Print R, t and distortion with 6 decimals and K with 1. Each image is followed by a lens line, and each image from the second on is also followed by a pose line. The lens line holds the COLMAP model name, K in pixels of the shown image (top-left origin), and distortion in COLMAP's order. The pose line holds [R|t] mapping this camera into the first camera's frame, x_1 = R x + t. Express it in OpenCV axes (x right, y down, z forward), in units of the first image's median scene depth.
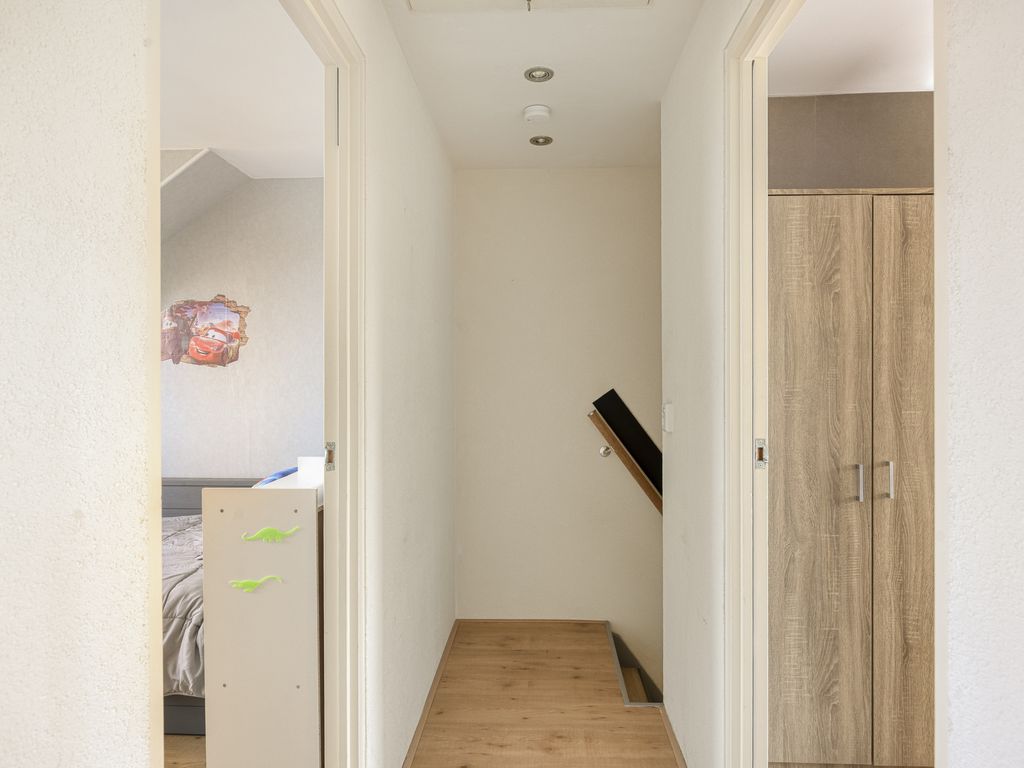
lens RADIAL K [[611.3, 0, 517.9], [0, 611.3, 380.0], [0, 0, 1]] dist [-0.000877, -0.004014]
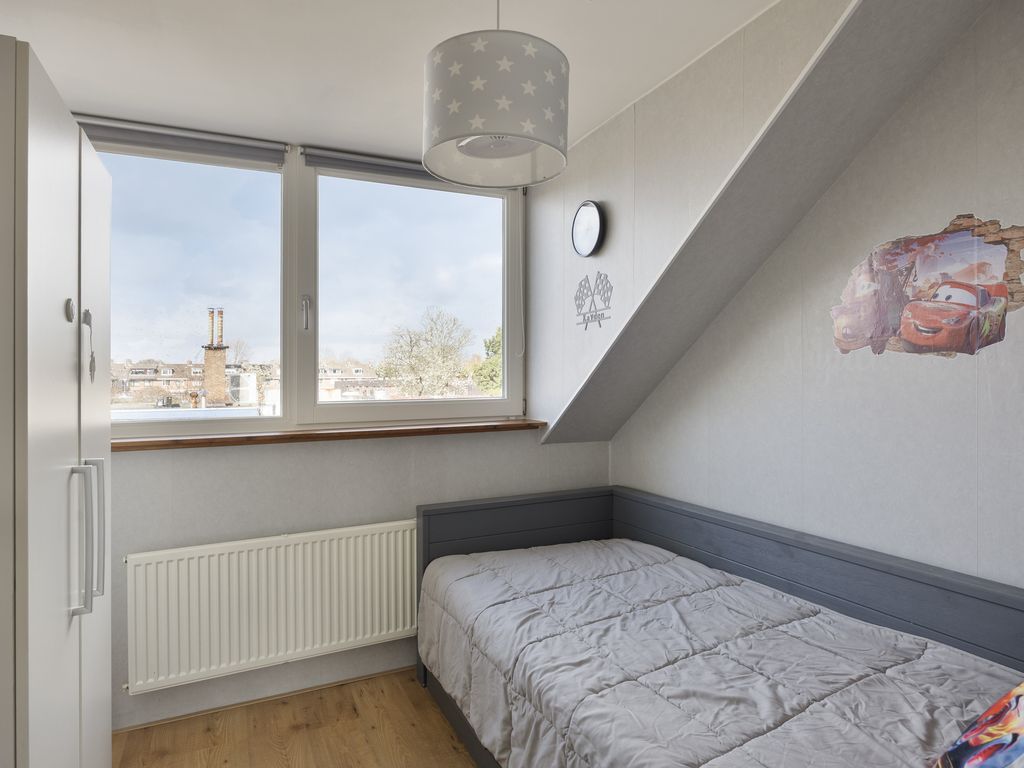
lens RADIAL K [[611.3, 0, 515.9], [0, 611.3, 394.4], [0, 0, 1]] dist [-0.000877, -0.004014]
pose [[0.468343, 0.010578, -0.883484, -0.221080], [0.008327, 0.999831, 0.016386, -0.000423], [0.883508, -0.015031, 0.468176, 0.450959]]
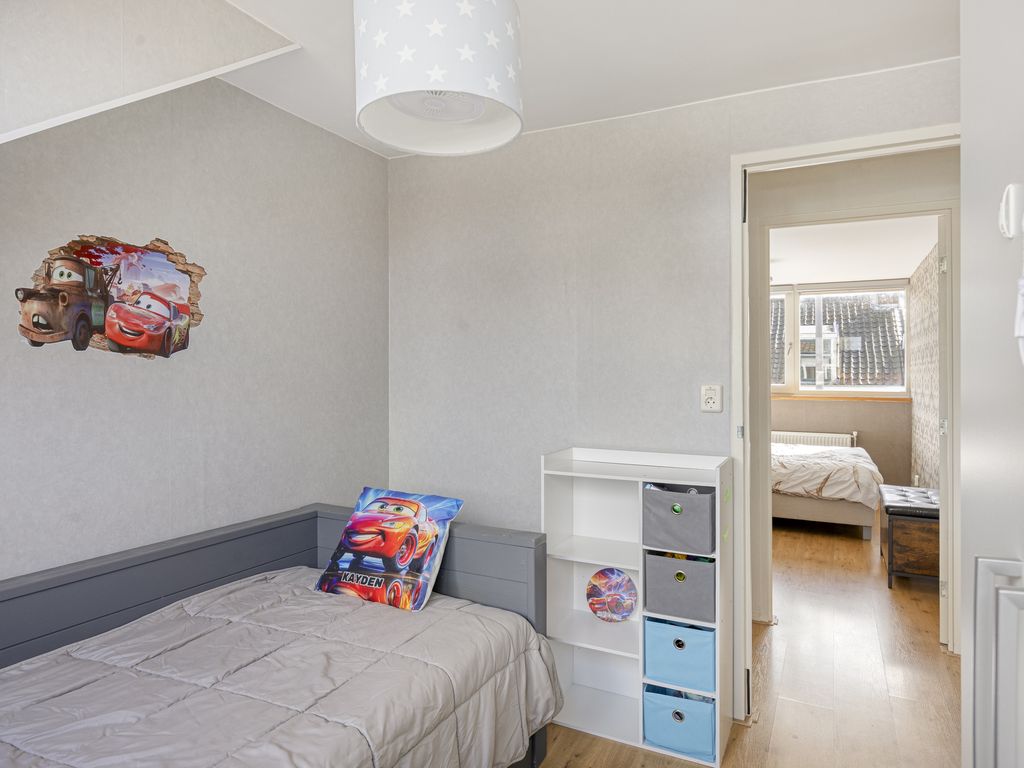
lens RADIAL K [[611.3, 0, 525.1], [0, 611.3, 372.4], [0, 0, 1]] dist [-0.000877, -0.004014]
pose [[0.409936, 0.006935, 0.912088, -0.945321], [-0.009409, 0.999950, -0.003374, -0.008816], [-0.912066, -0.007199, 0.409981, 0.441317]]
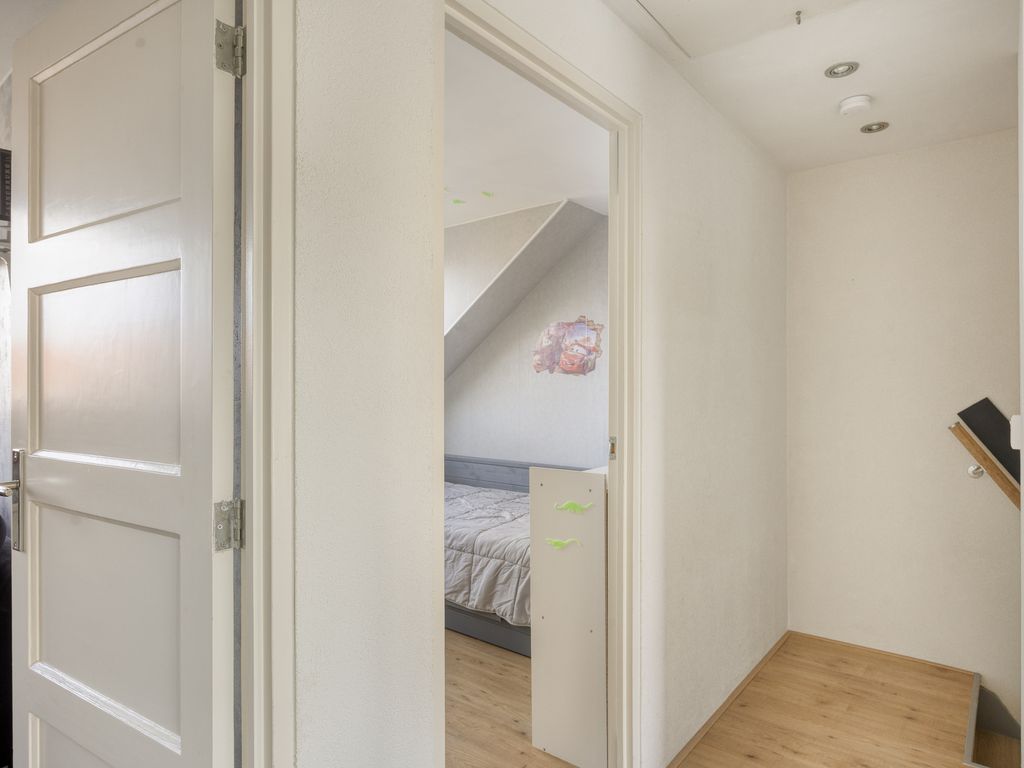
lens RADIAL K [[611.3, 0, 522.9], [0, 611.3, 383.3], [0, 0, 1]] dist [-0.000877, -0.004014]
pose [[0.811970, -0.001971, -0.583696, 0.129505], [-0.001976, 0.999979, -0.006124, 0.001231], [0.583696, 0.006126, 0.811949, -0.050644]]
